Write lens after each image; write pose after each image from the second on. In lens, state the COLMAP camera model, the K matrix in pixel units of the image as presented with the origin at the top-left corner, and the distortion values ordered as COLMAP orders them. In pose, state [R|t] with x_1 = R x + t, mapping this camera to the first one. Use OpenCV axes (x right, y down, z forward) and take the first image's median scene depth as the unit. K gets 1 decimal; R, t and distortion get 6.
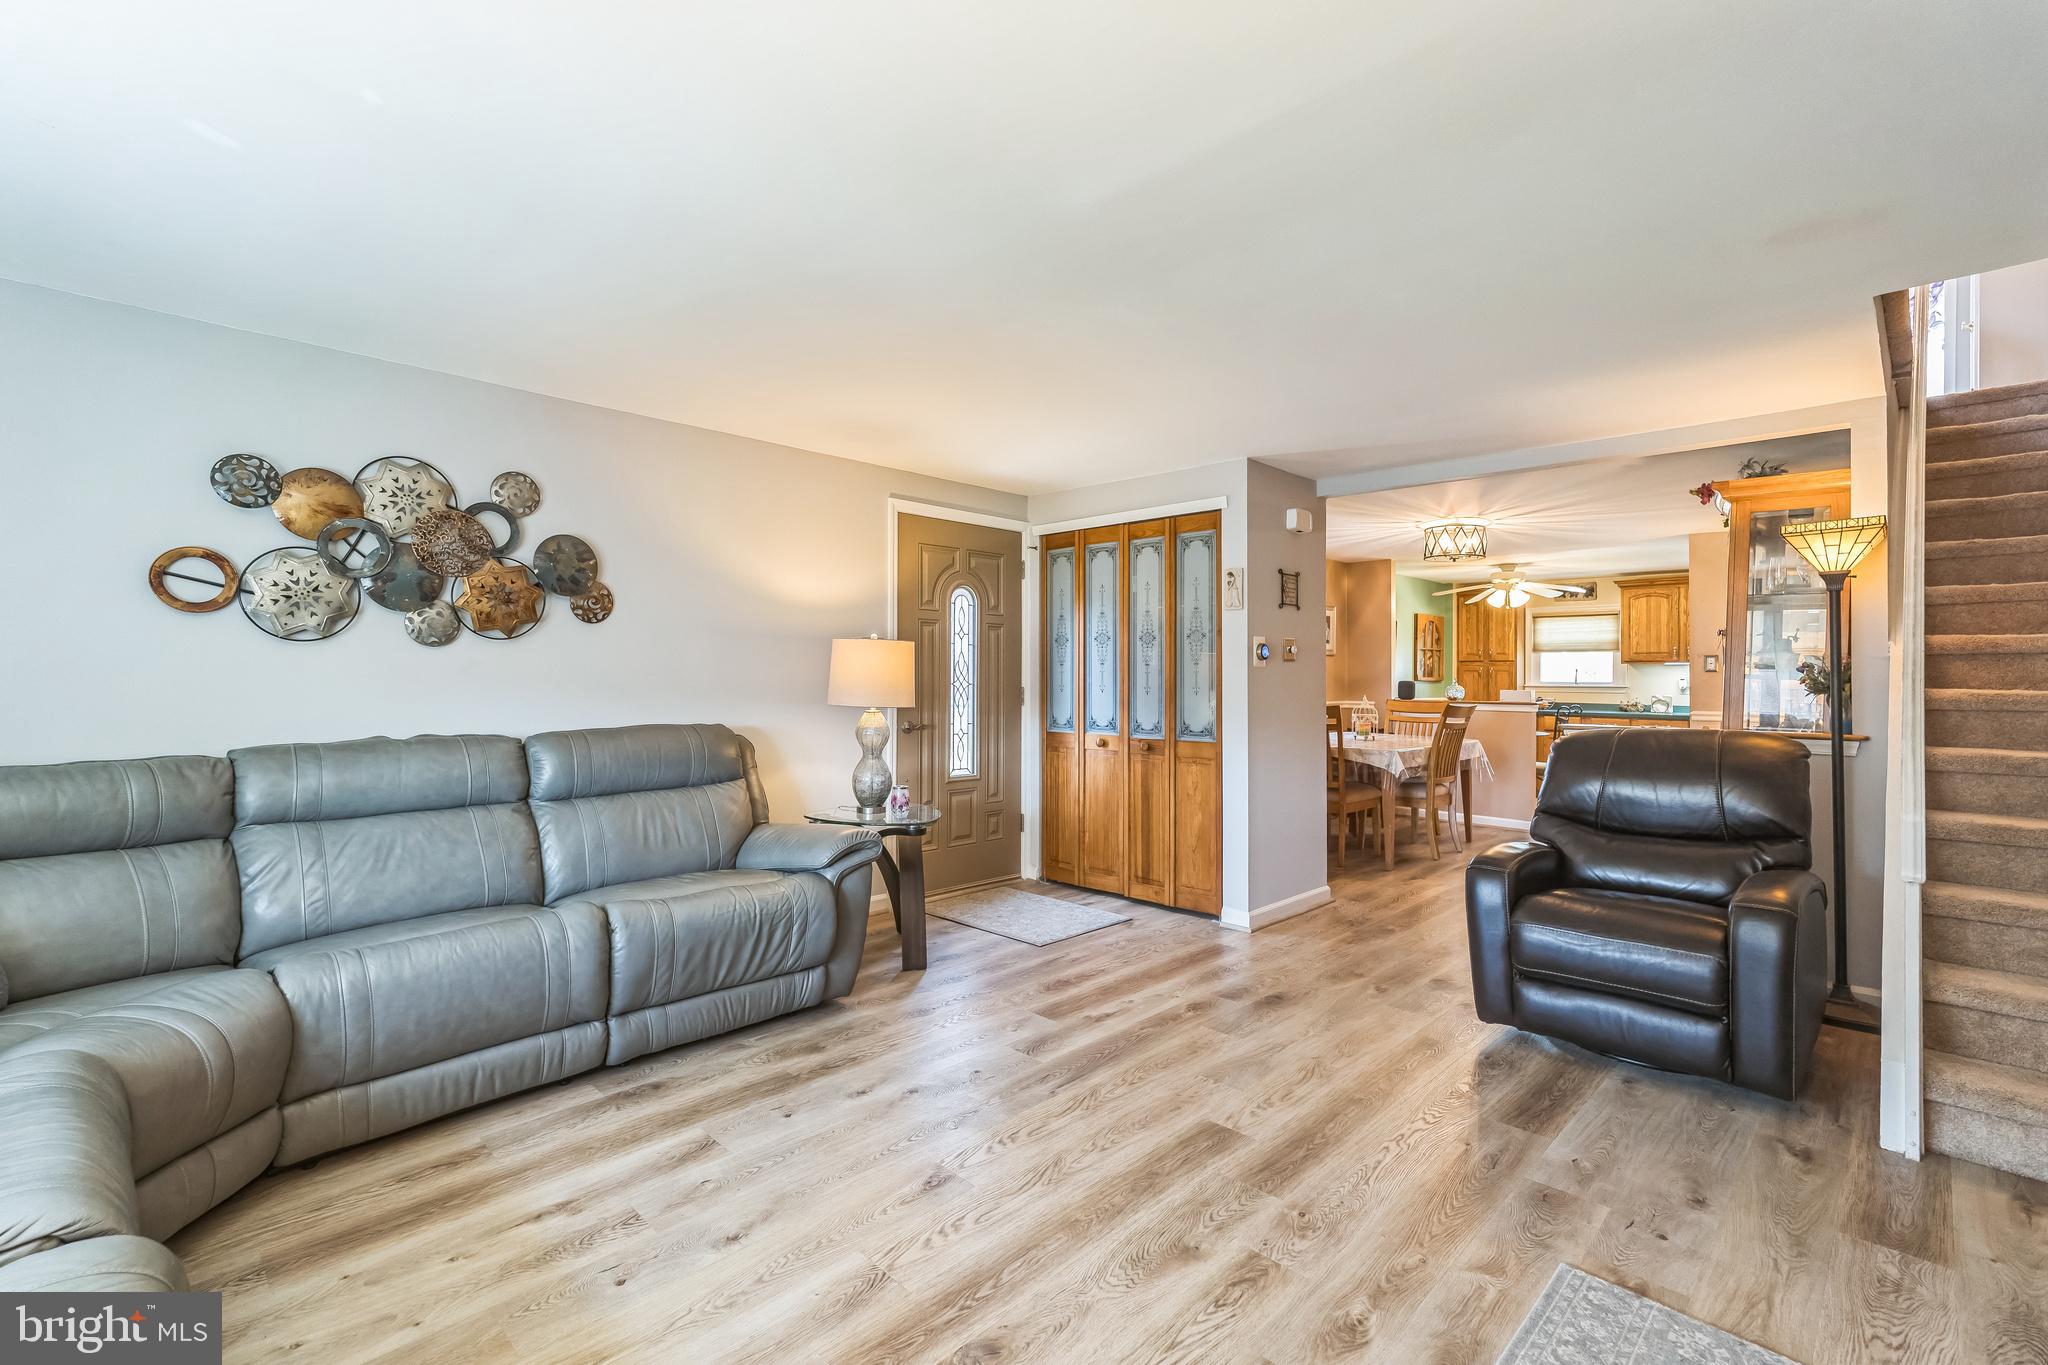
lens RADIAL K [[906.5, 0, 1022.5], [0, 906.5, 669.9], [0, 0, 1]] dist [0.011209, 0.000290]
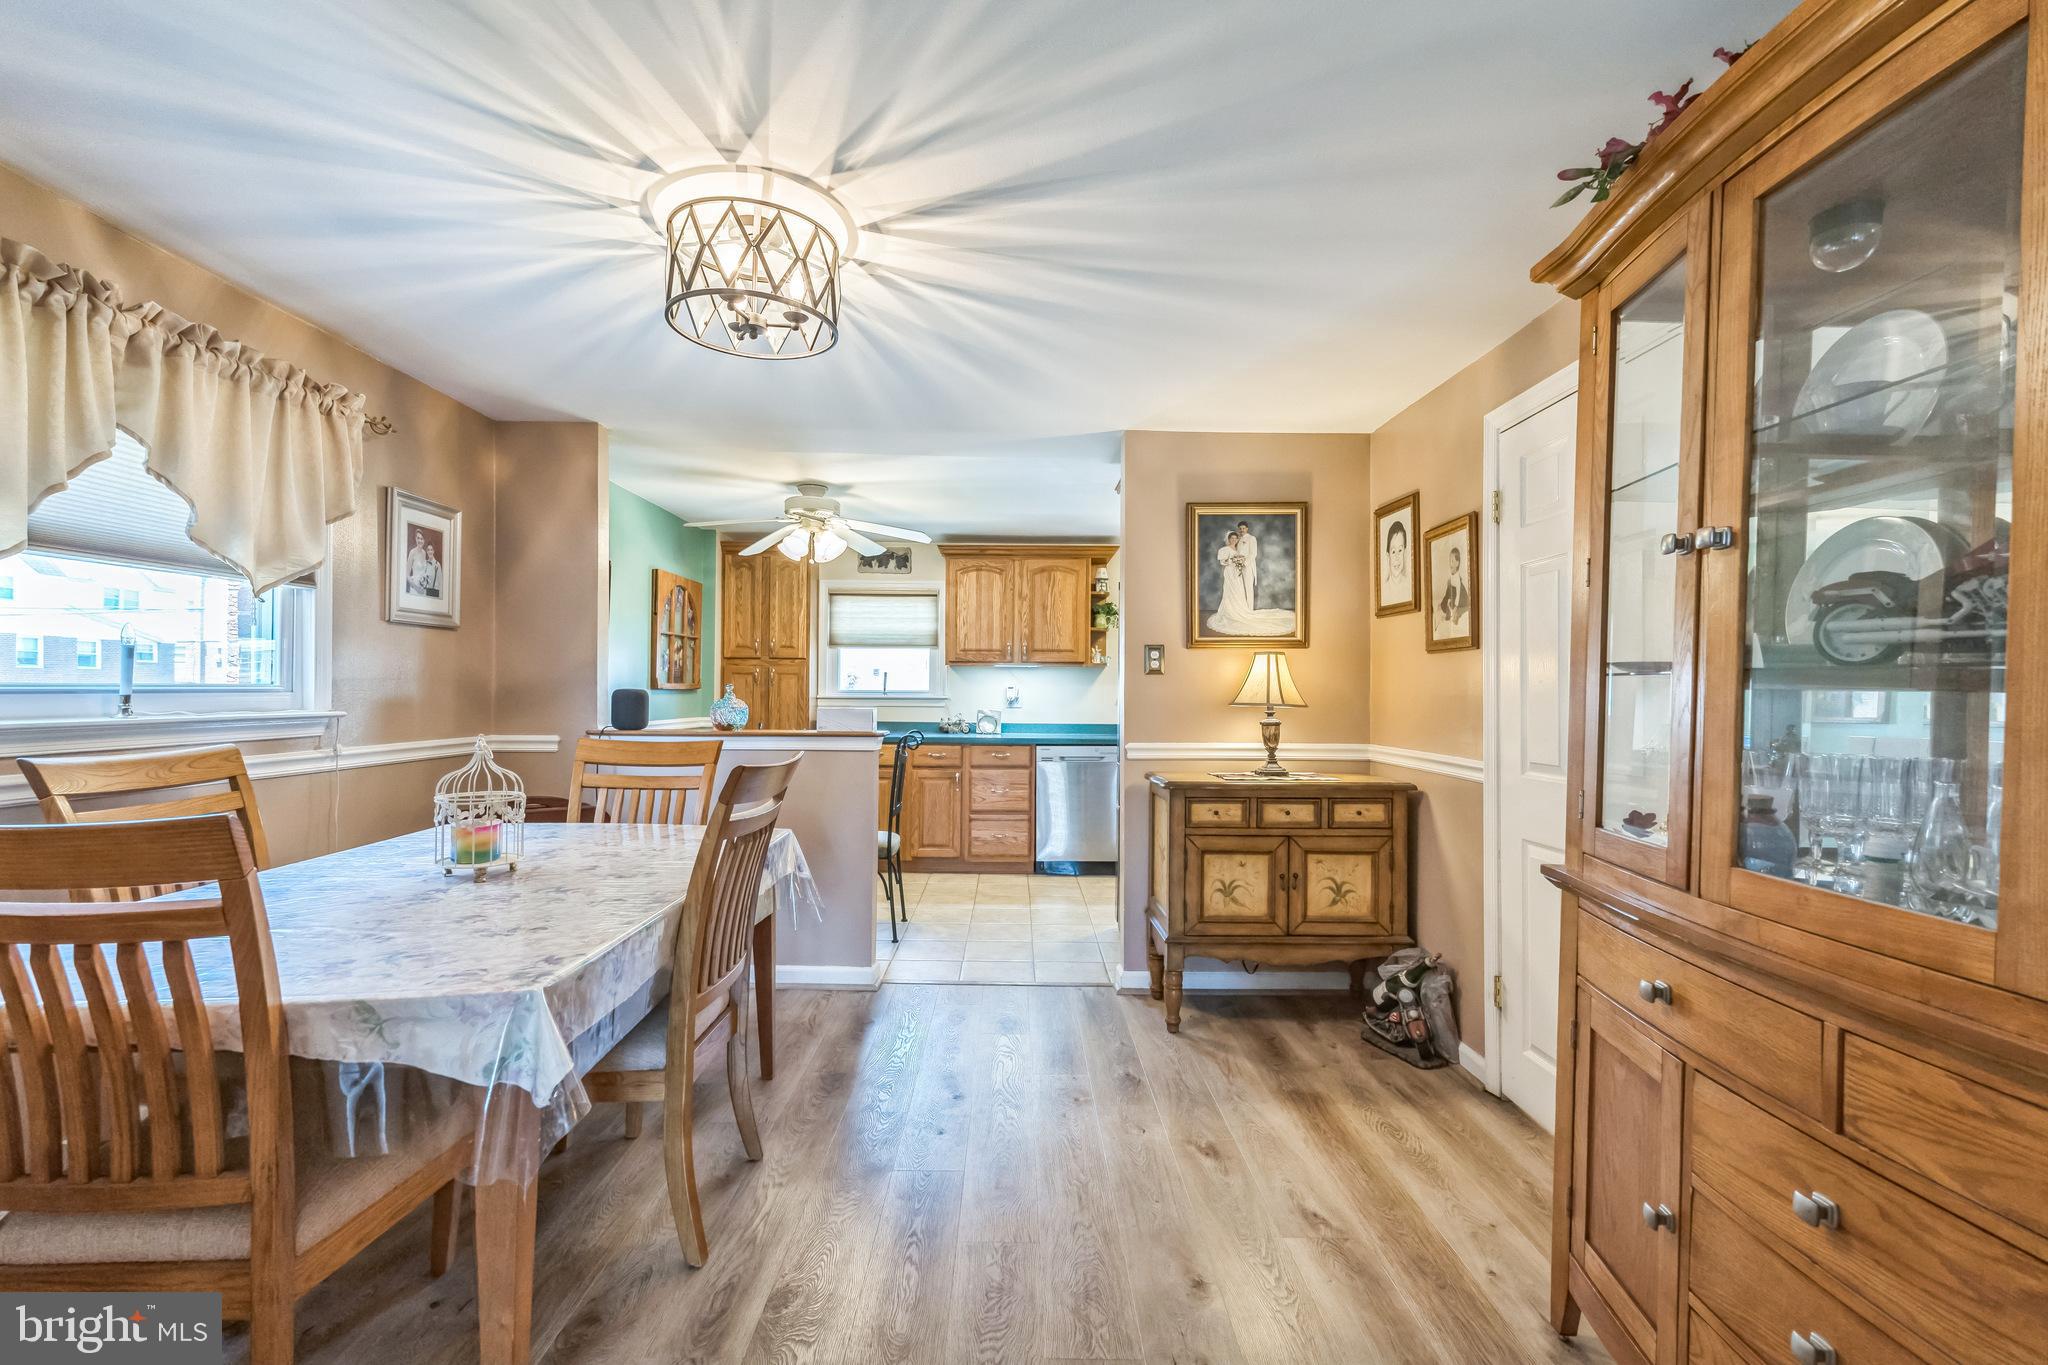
lens RADIAL K [[900.2, 0, 1024.4], [0, 900.2, 686.7], [0, 0, 1]] dist [0.008264, 0.000484]
pose [[0.703156, 0.001764, 0.711034, 0.511468], [-0.008661, 0.999944, 0.006085, 0.012273], [-0.710983, -0.010437, 0.703132, 1.150251]]
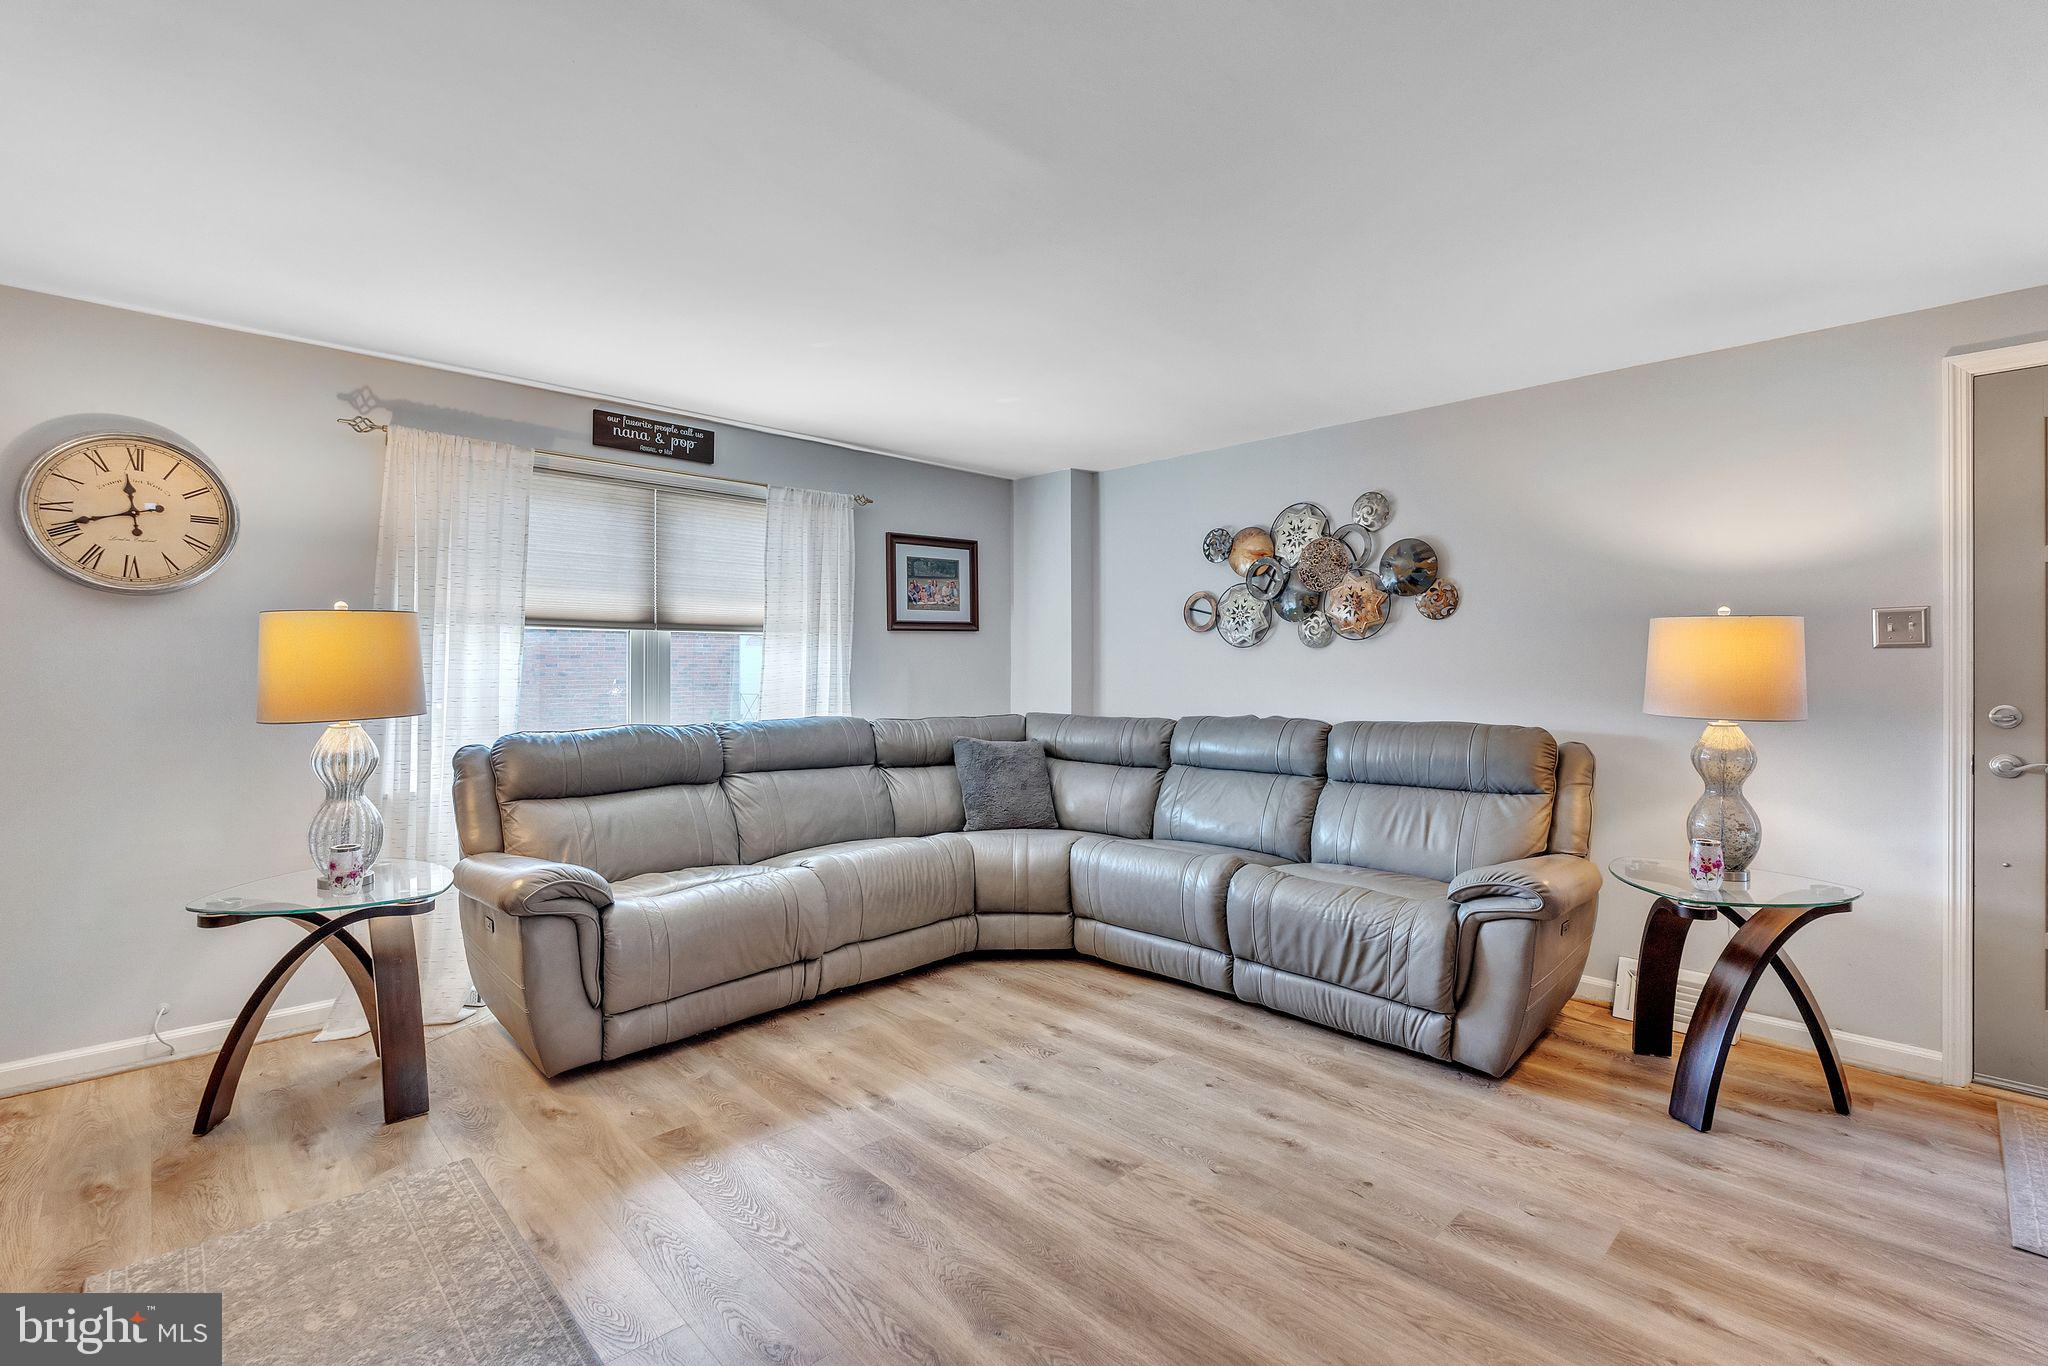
lens RADIAL K [[921.6, 0, 1024.7], [0, 921.6, 666.1], [0, 0, 1]] dist [0.000189, 0.000352]
pose [[-0.020175, -0.005997, -0.999778, 0.555979], [0.005867, 0.999964, -0.006117, 0.003902], [0.999779, -0.005990, -0.020139, 0.544988]]
